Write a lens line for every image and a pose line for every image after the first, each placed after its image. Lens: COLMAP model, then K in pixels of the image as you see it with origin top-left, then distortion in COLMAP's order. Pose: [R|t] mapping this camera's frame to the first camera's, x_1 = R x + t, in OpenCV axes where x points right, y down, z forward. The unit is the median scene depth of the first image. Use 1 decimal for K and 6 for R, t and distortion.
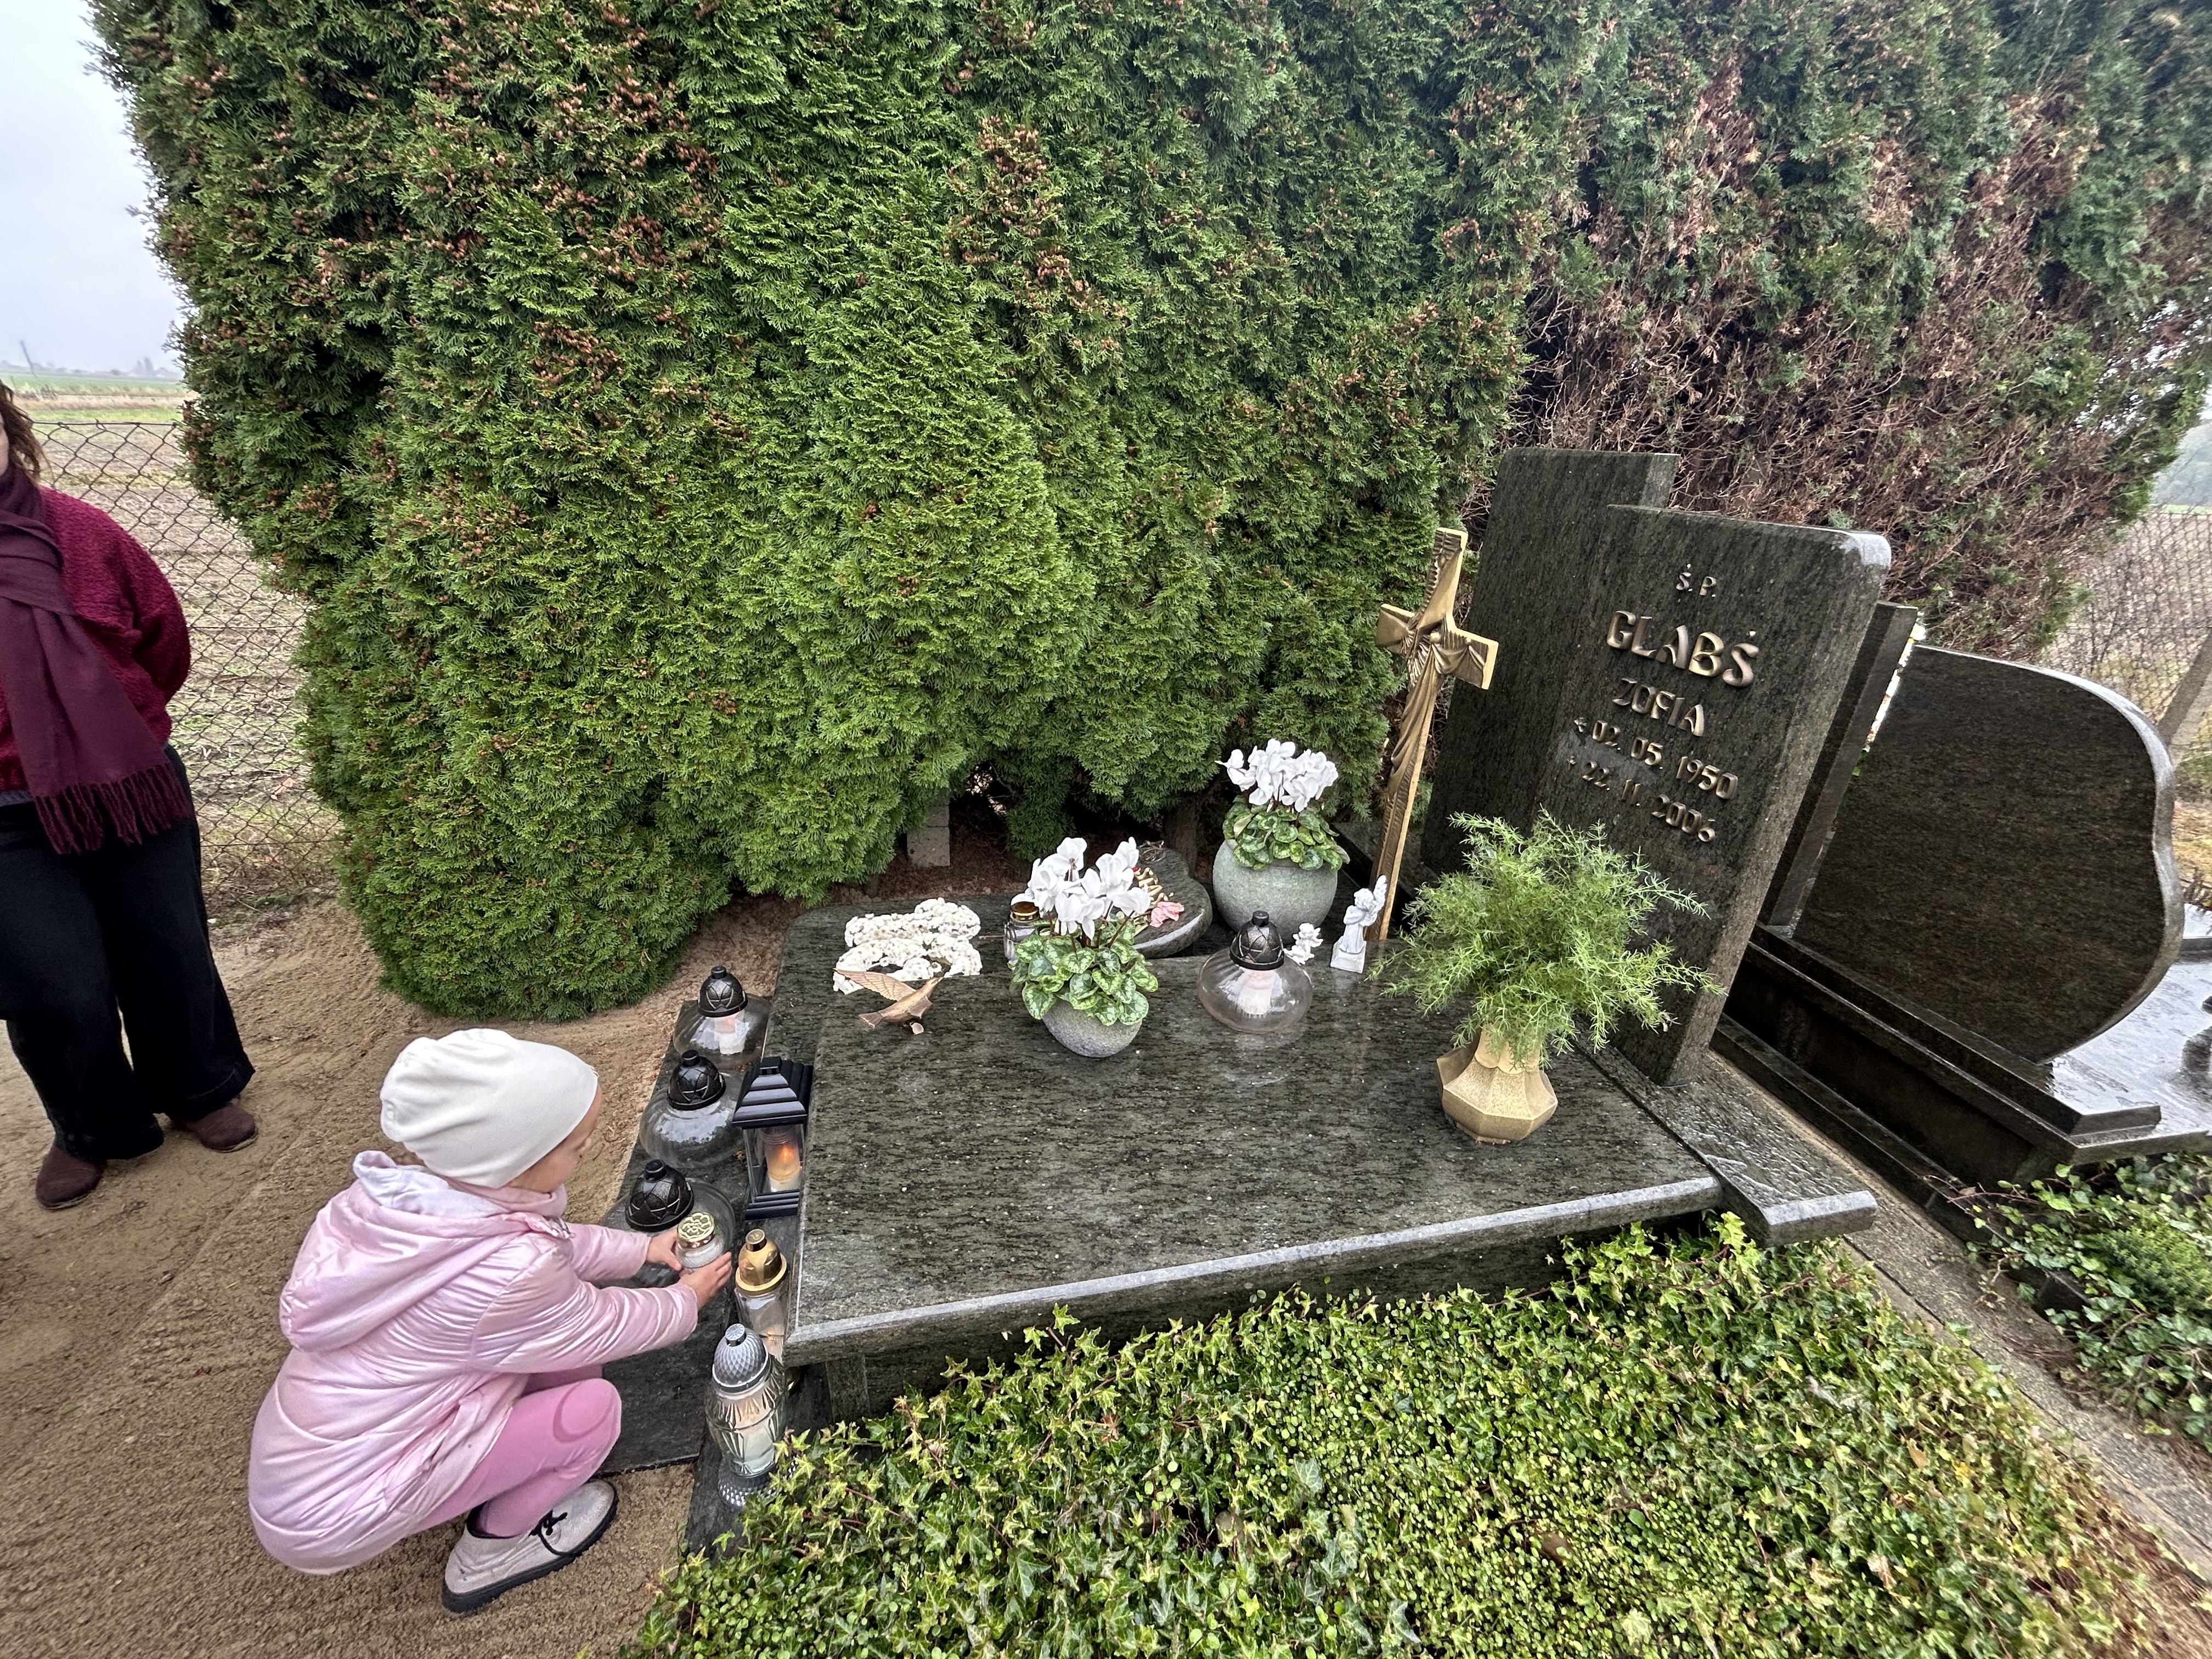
lens RADIAL K [[891.6, 0, 1101.9], [0, 891.6, 823.5], [0, 0, 1]] dist [-0.009829, 0.000690]
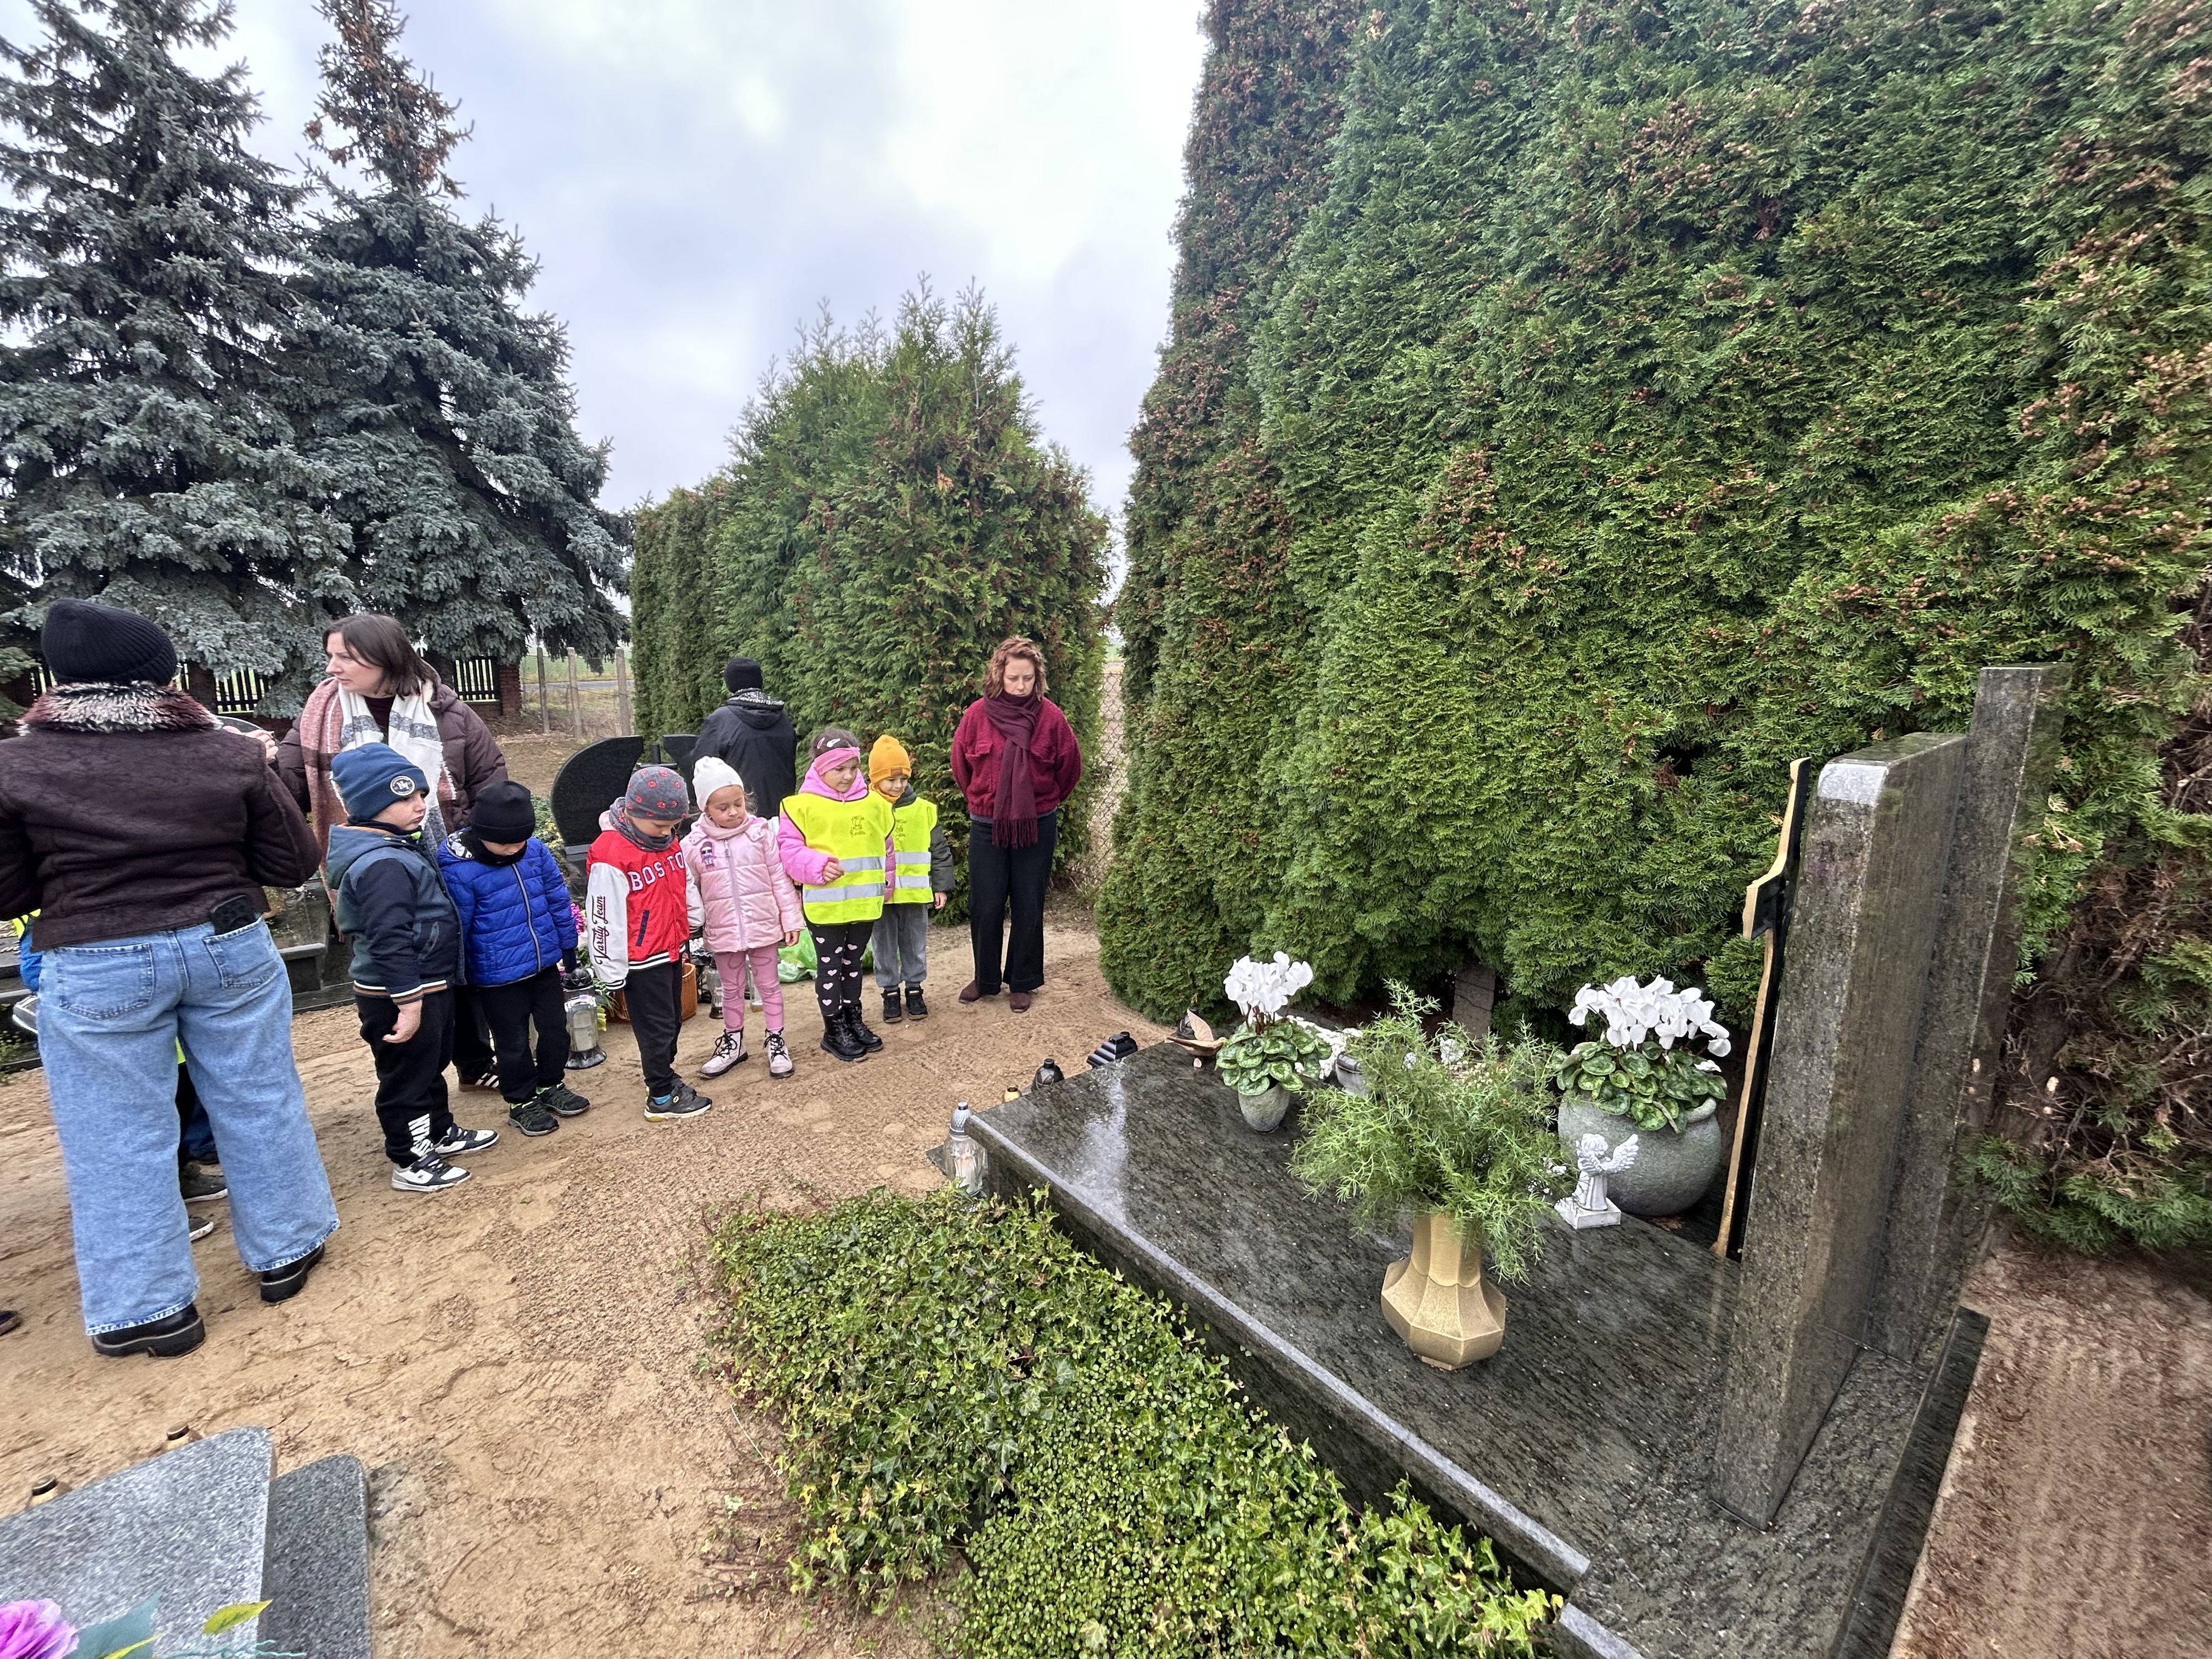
lens RADIAL K [[891.6, 0, 1107.9], [0, 891.6, 829.6], [0, 0, 1]] dist [-0.009829, 0.000690]
pose [[0.456932, 0.128521, -0.880168, 0.869222], [-0.334615, 0.941659, -0.036213, -0.016900], [0.824164, 0.311064, 0.473279, 0.089626]]
